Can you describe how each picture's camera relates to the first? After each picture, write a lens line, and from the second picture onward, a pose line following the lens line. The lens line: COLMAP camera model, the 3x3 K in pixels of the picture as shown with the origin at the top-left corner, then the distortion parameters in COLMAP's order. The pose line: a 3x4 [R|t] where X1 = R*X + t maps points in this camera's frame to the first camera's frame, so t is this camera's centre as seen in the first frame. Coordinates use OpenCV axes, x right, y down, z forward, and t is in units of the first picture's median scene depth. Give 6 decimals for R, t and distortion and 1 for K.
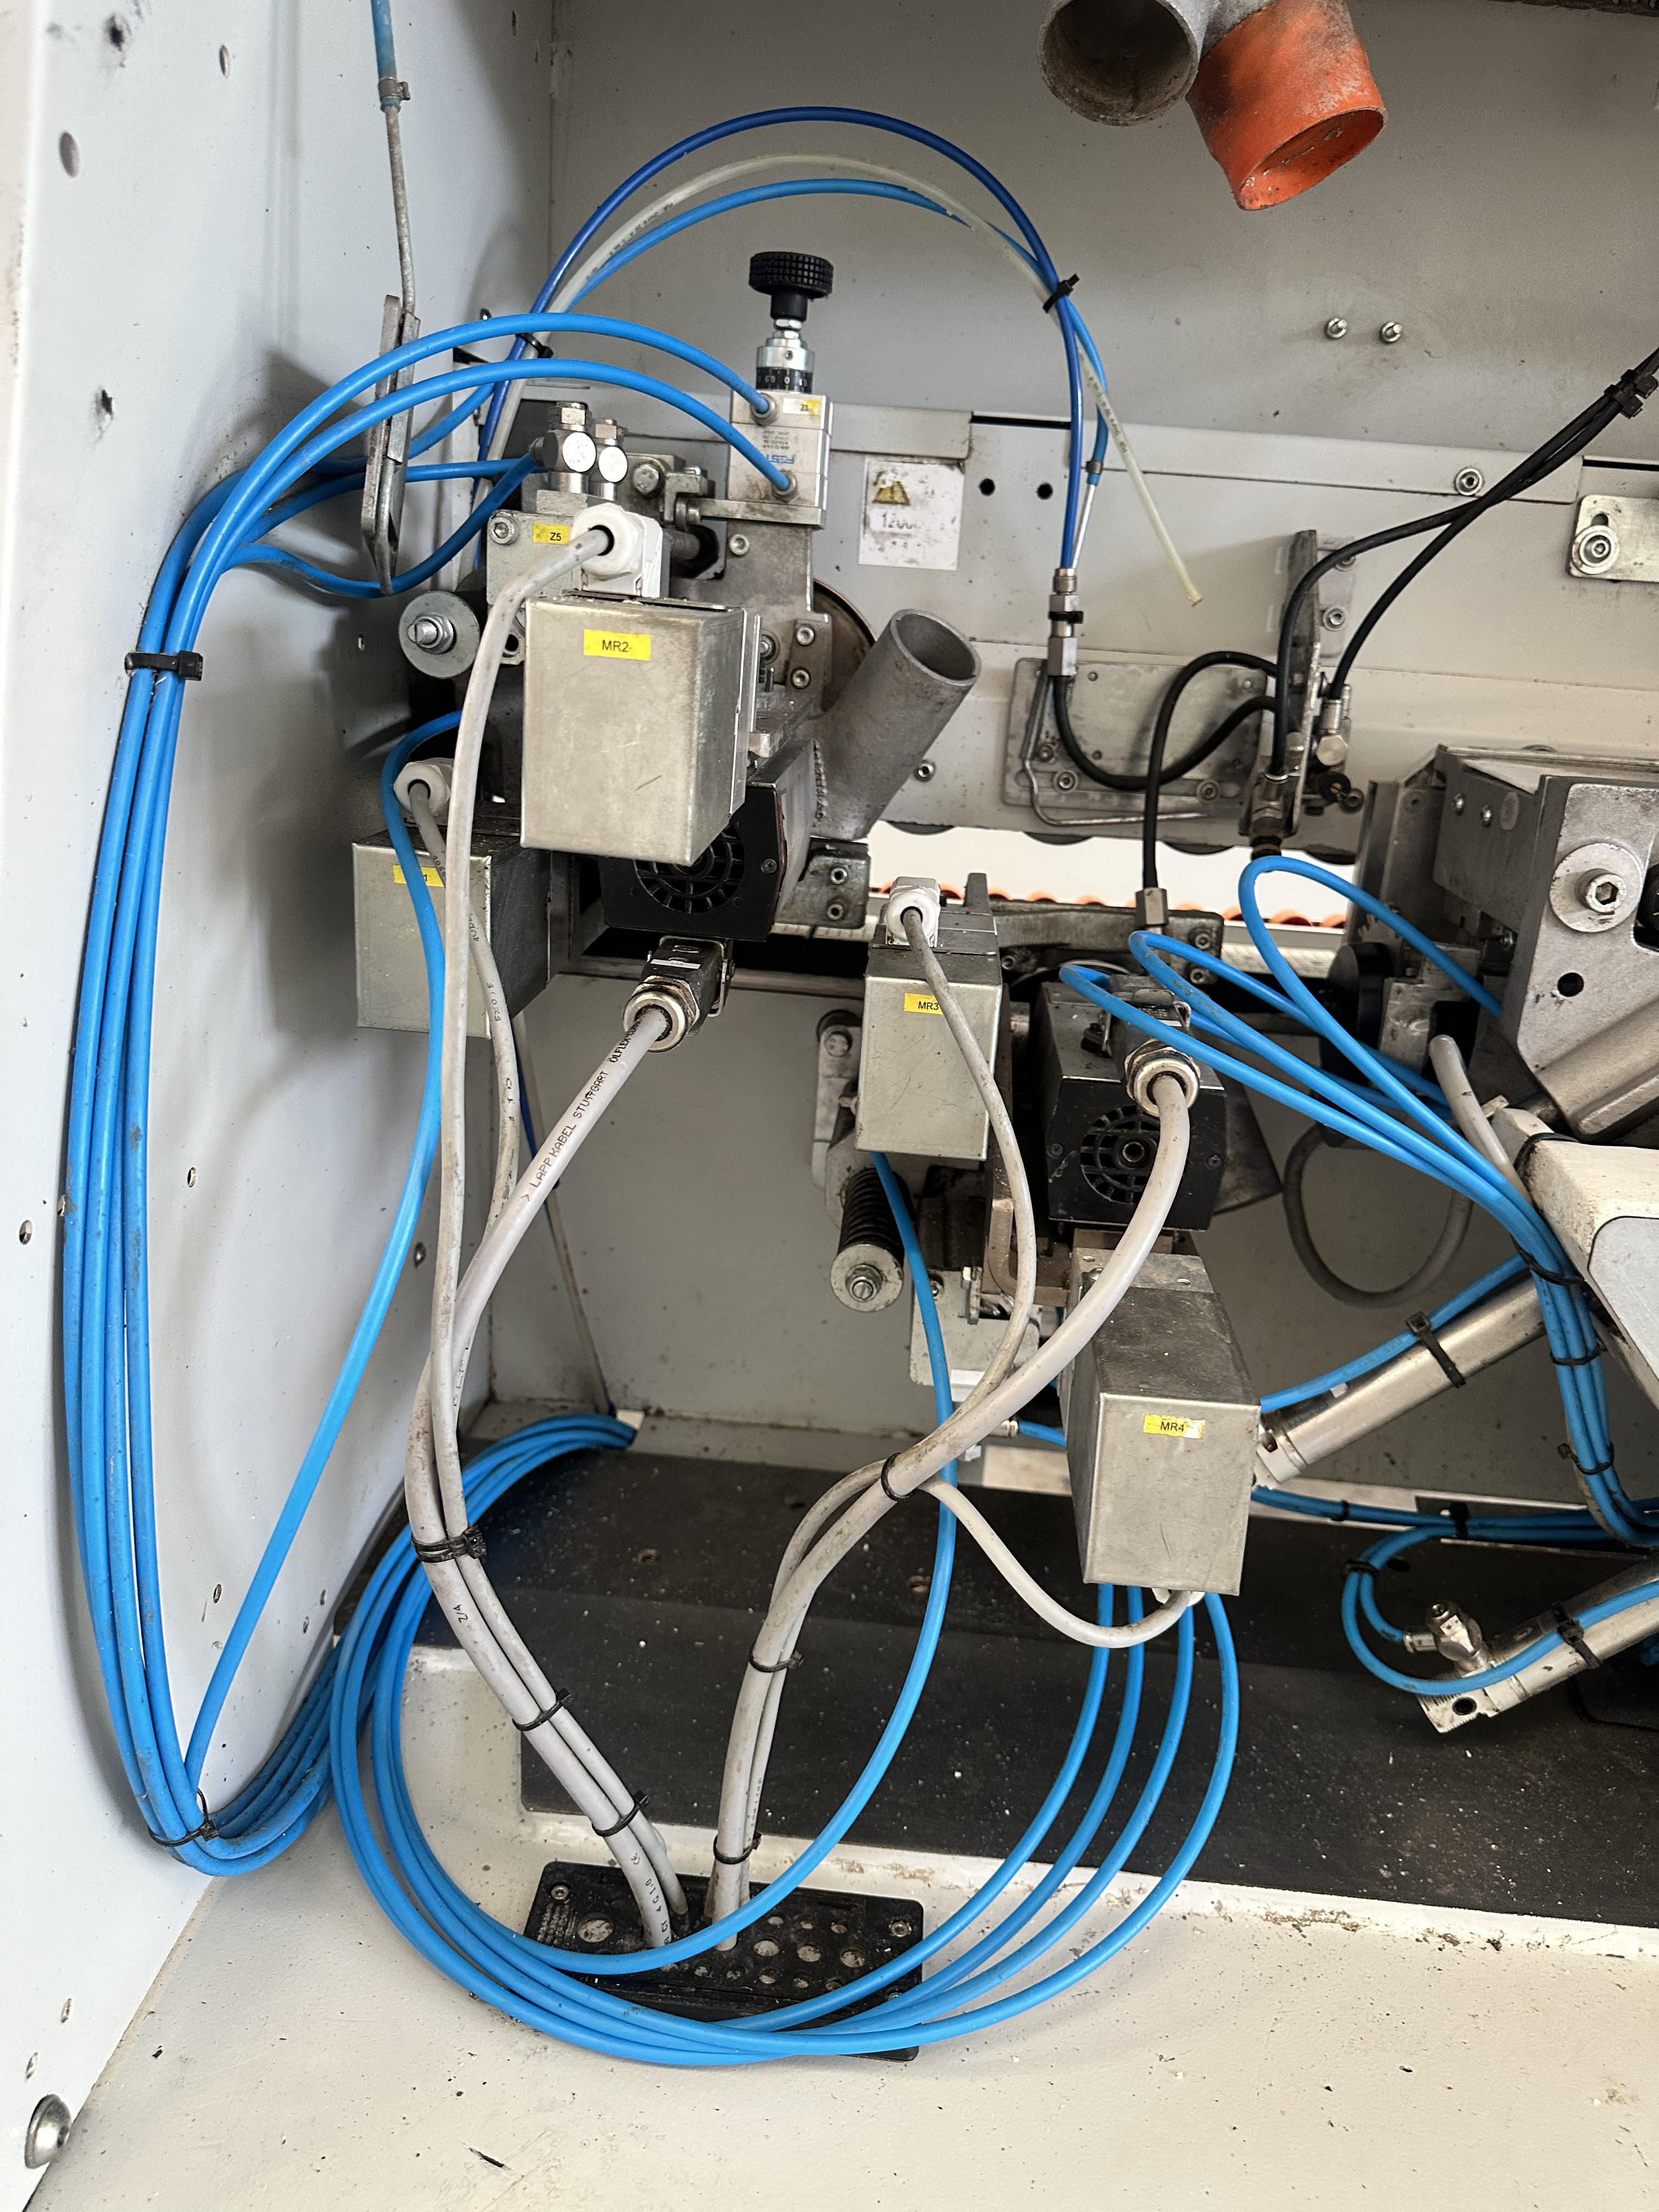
lens RADIAL K [[1569.9, 0, 832.2], [0, 1569.9, 1100.8], [0, 0, 1]] dist [0.016941, -0.042480]
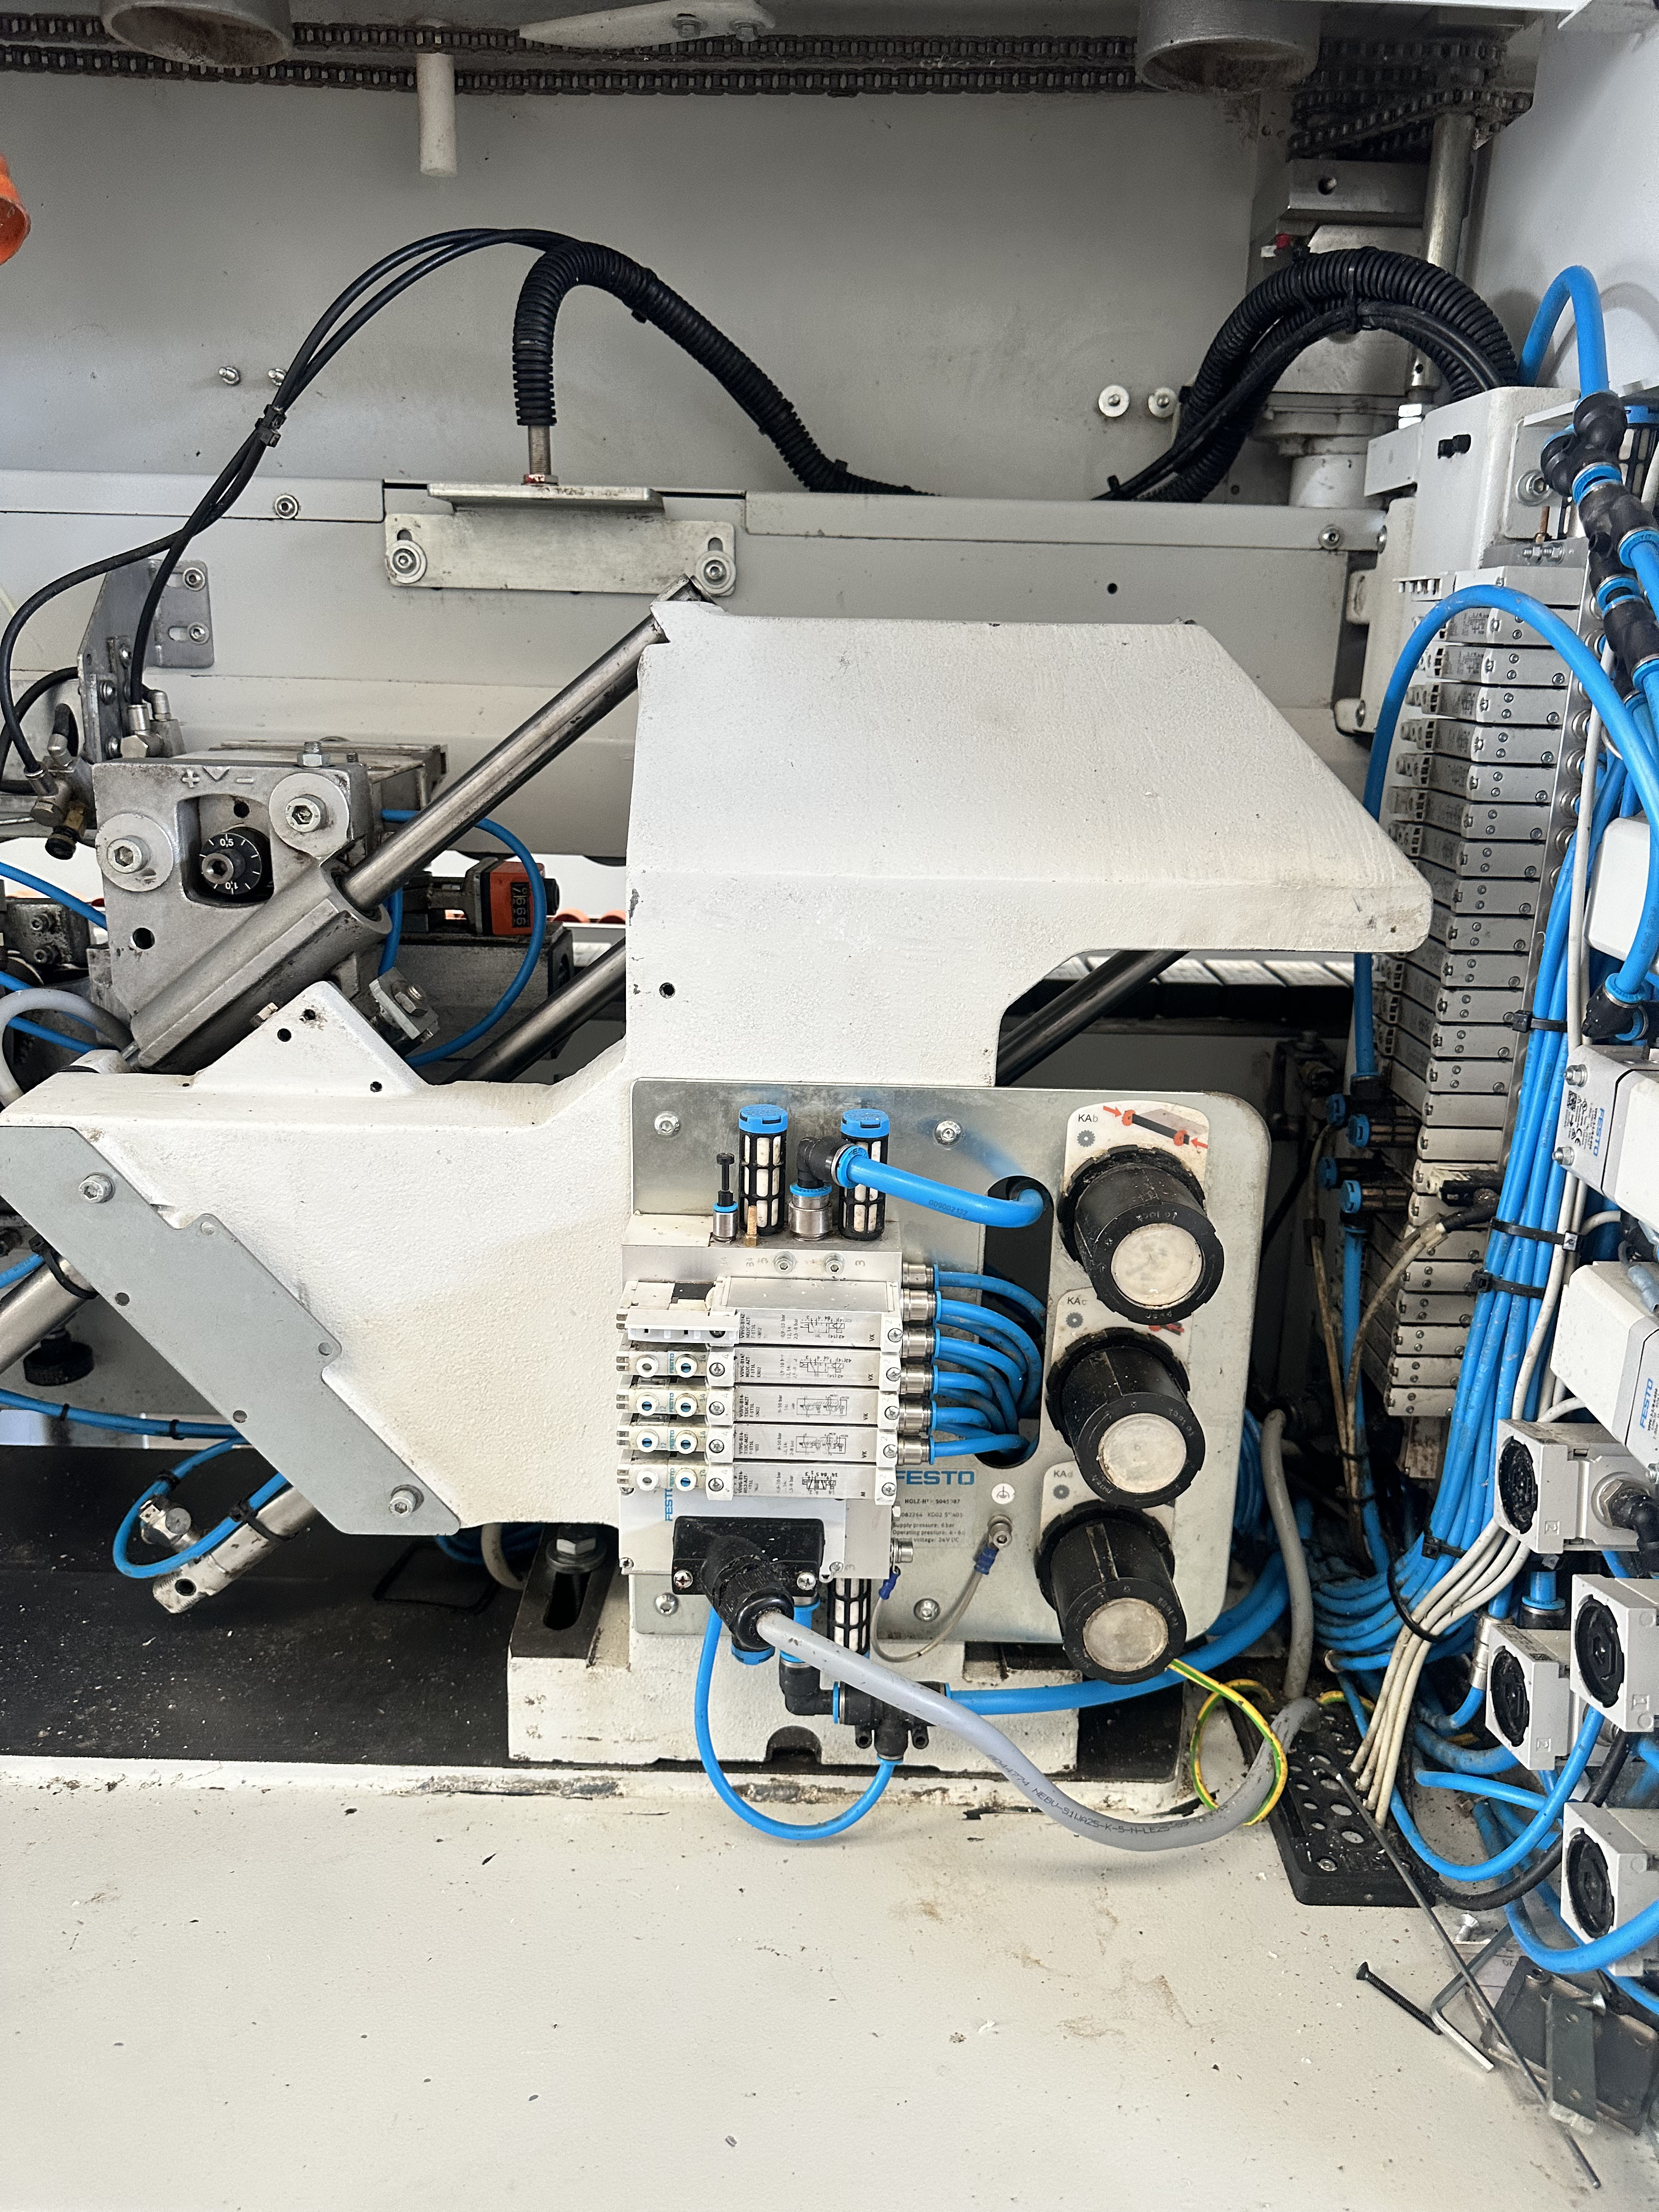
lens RADIAL K [[1569.9, 0, 831.7], [0, 1569.9, 1107.5], [0, 0, 1]] dist [0.016941, -0.042480]
pose [[0.996567, -0.060437, 0.056589, 0.817316], [0.061682, 0.997885, -0.020509, 0.094658], [-0.055230, 0.023929, 0.998187, -0.154463]]
